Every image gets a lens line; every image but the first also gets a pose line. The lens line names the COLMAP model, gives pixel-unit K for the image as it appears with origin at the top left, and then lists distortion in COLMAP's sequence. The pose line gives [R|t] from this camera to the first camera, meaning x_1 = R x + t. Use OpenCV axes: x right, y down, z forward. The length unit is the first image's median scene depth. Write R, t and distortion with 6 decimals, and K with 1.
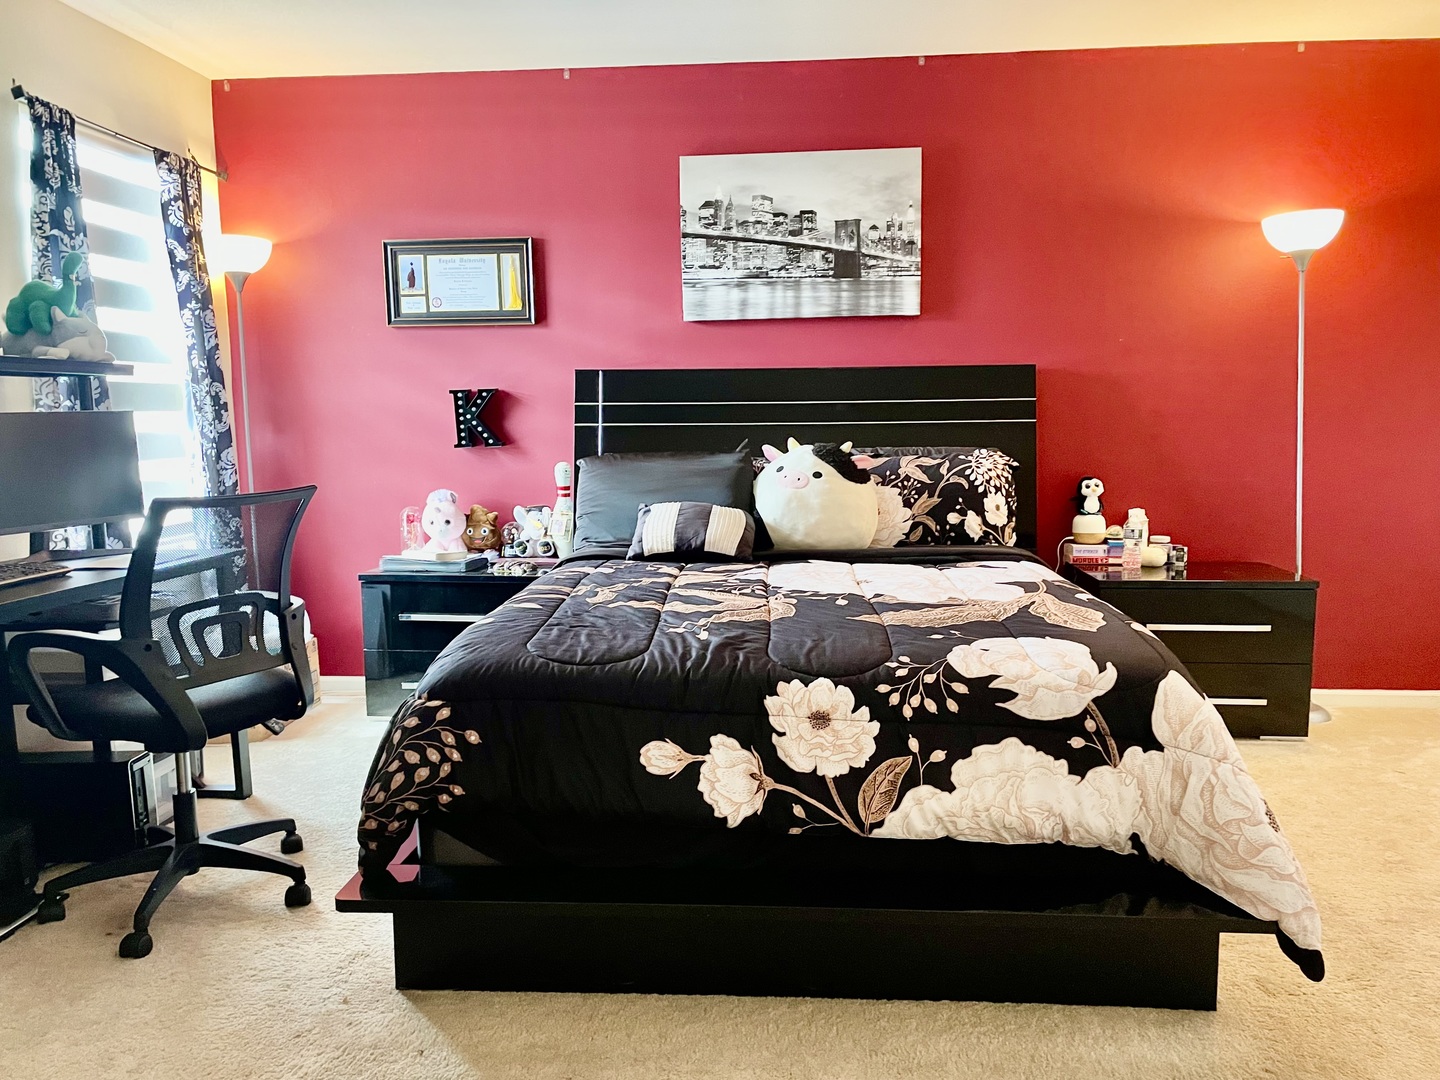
lens RADIAL K [[1104.2, 0, 717.6], [0, 1104.2, 535.4], [0, 0, 1]] dist [0.085917, -0.115257]
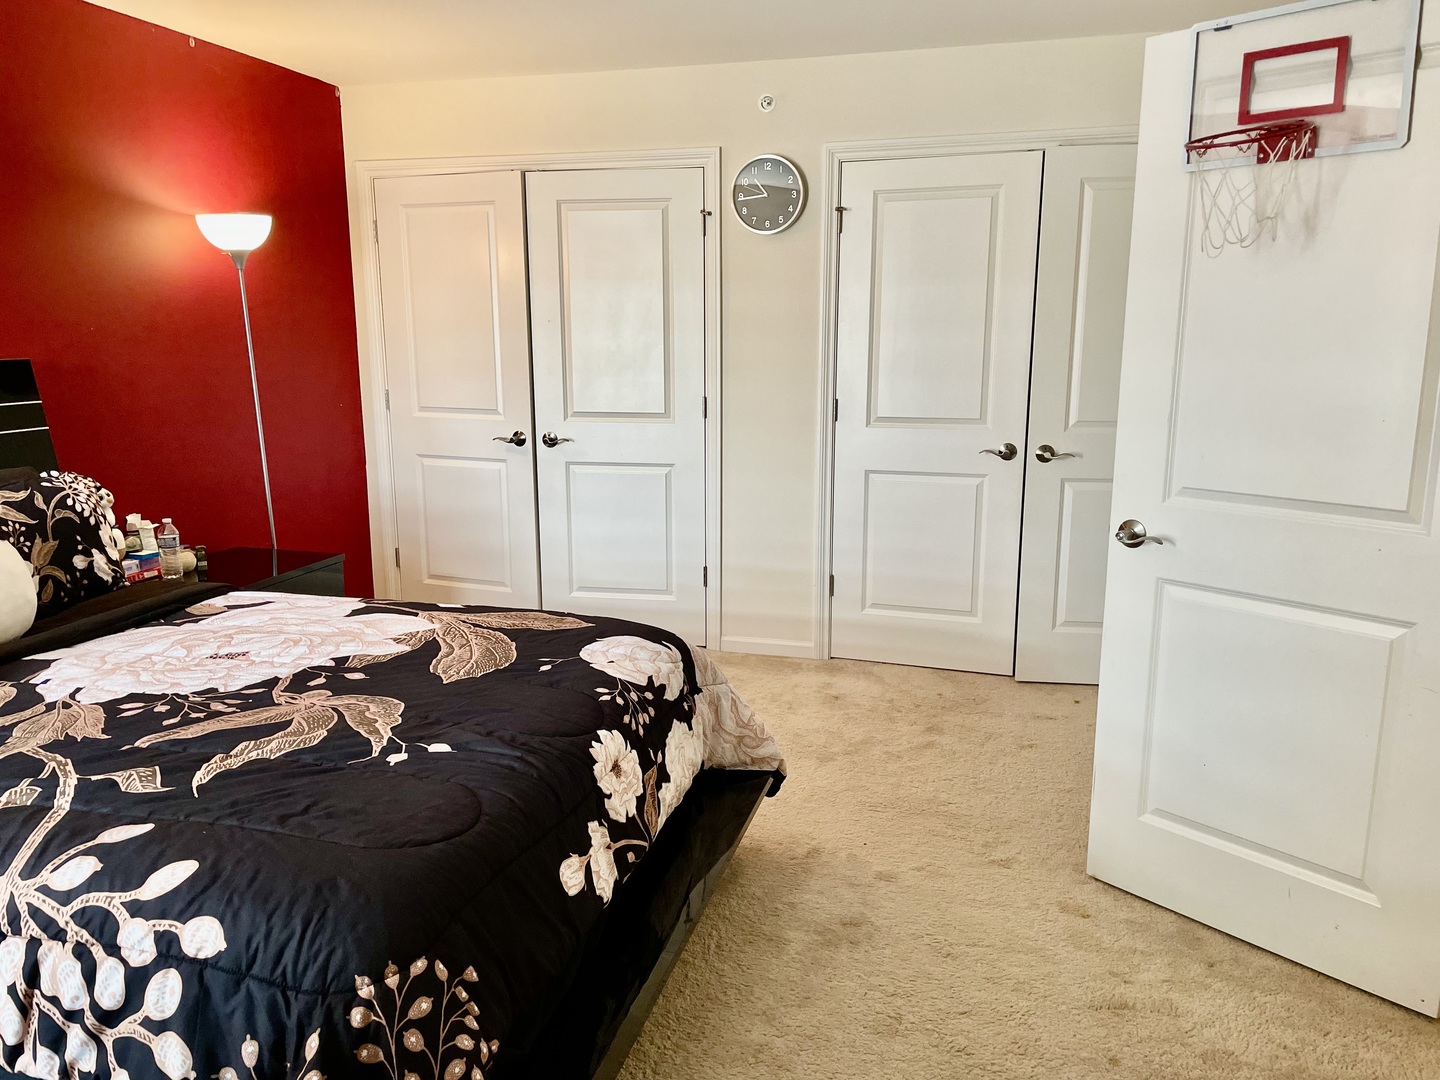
lens RADIAL K [[1104.2, 0, 717.0], [0, 1104.2, 547.3], [0, 0, 1]] dist [0.085917, -0.115257]
pose [[0.170140, -0.182690, 0.968337, -0.490214], [0.101202, 0.980708, 0.167243, -0.114590], [-0.980209, 0.069543, 0.185346, 0.397858]]
